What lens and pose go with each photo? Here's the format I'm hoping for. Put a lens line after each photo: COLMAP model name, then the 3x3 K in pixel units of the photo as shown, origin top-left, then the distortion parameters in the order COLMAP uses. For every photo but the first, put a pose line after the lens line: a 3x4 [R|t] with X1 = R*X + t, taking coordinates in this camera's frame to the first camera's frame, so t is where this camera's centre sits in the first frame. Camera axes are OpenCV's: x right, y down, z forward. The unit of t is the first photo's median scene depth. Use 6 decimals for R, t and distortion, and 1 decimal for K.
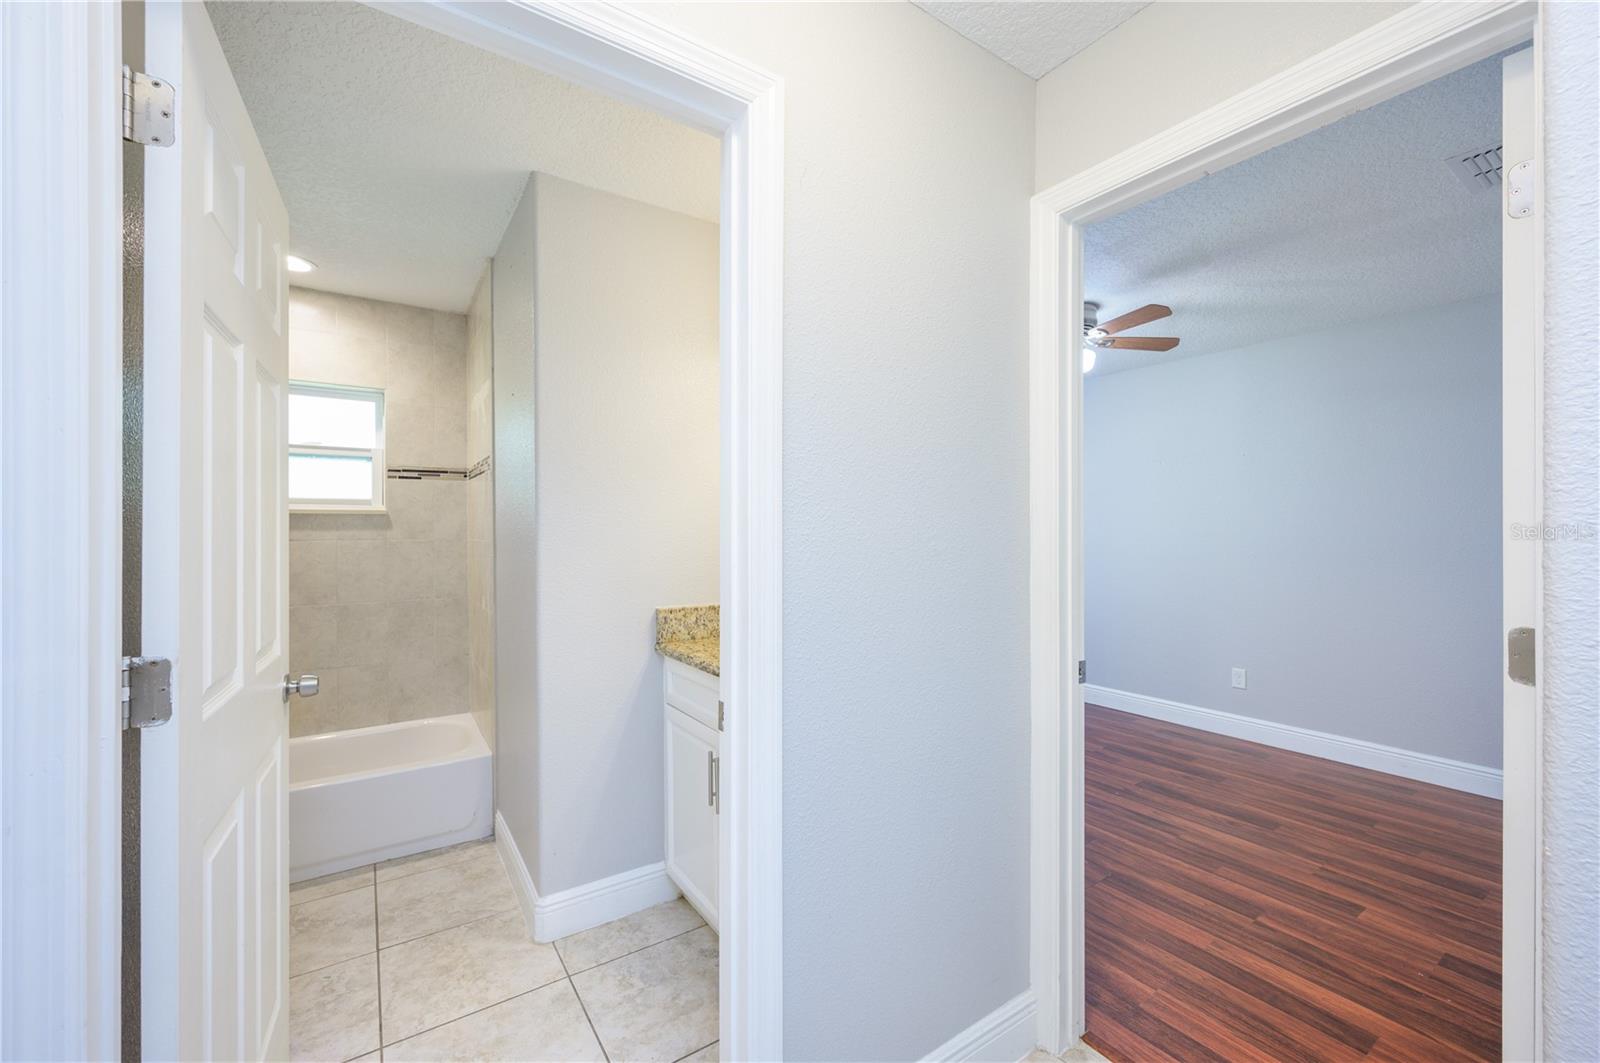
lens RADIAL K [[635.1, 0, 800.4], [0, 635.1, 534.1], [0, 0, 1]] dist [-0.000177, 0.000276]
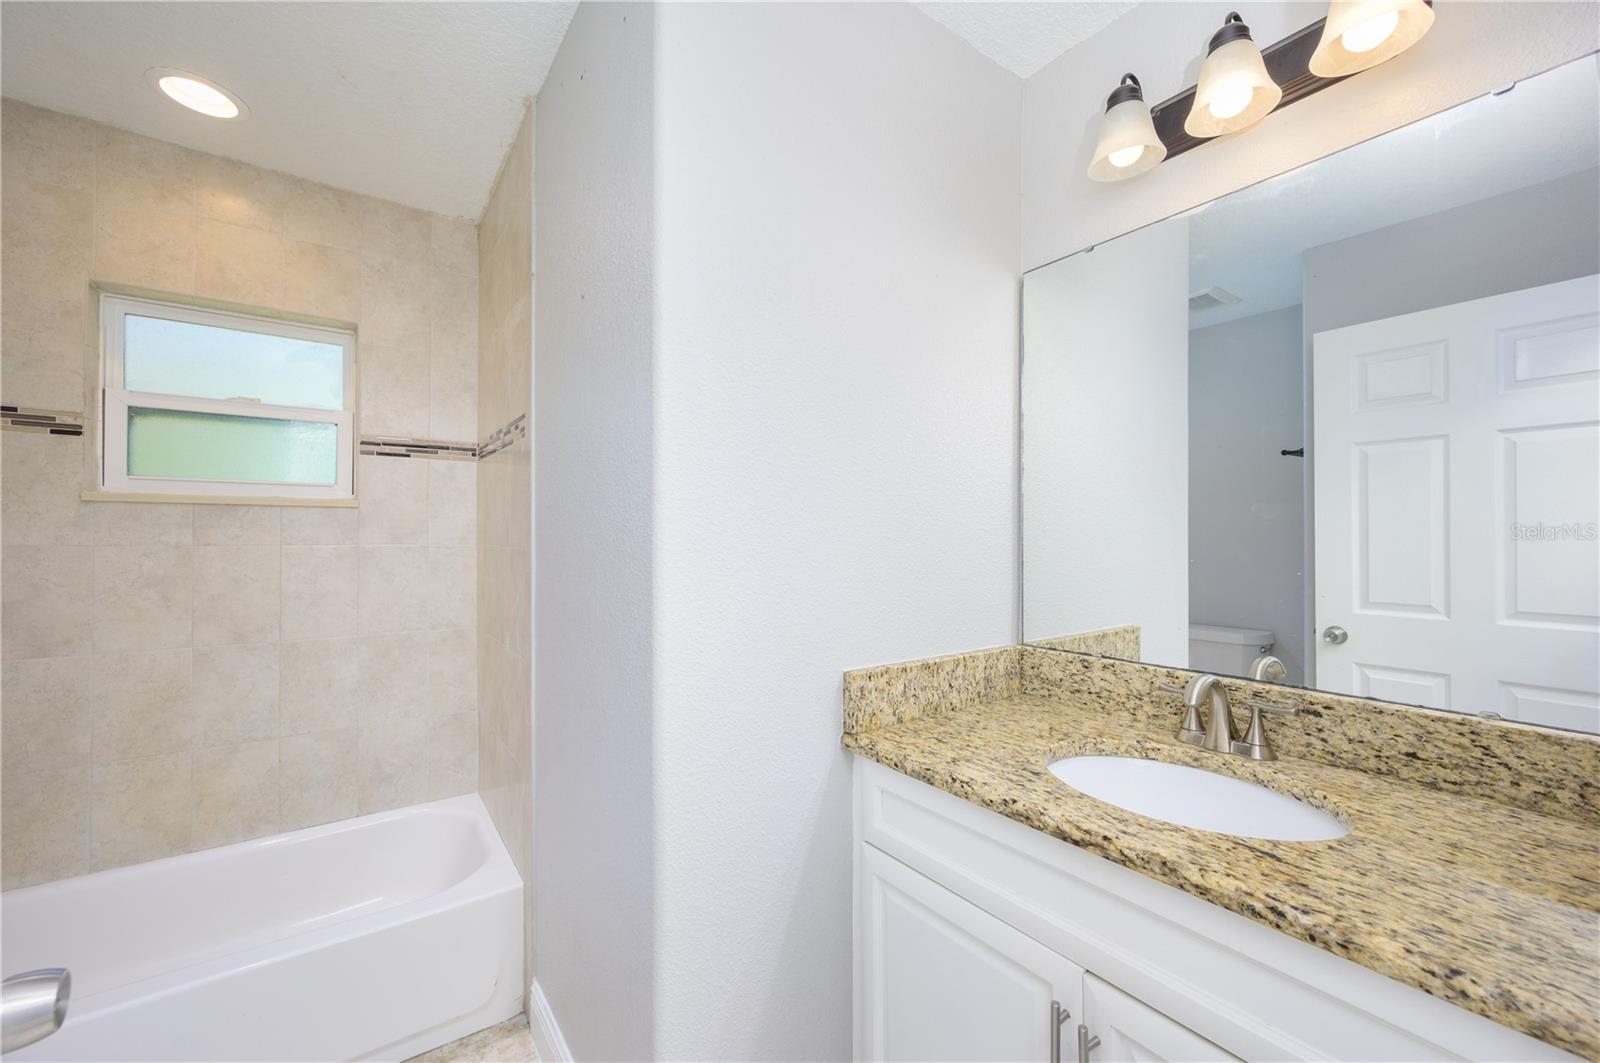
lens RADIAL K [[635.1, 0, 800.4], [0, 635.1, 534.1], [0, 0, 1]] dist [-0.000177, 0.000276]
pose [[0.999546, 0.006164, 0.029491, -0.251816], [-0.005949, 0.999955, -0.007389, -0.000045], [-0.029535, 0.007210, 0.999538, 0.389808]]
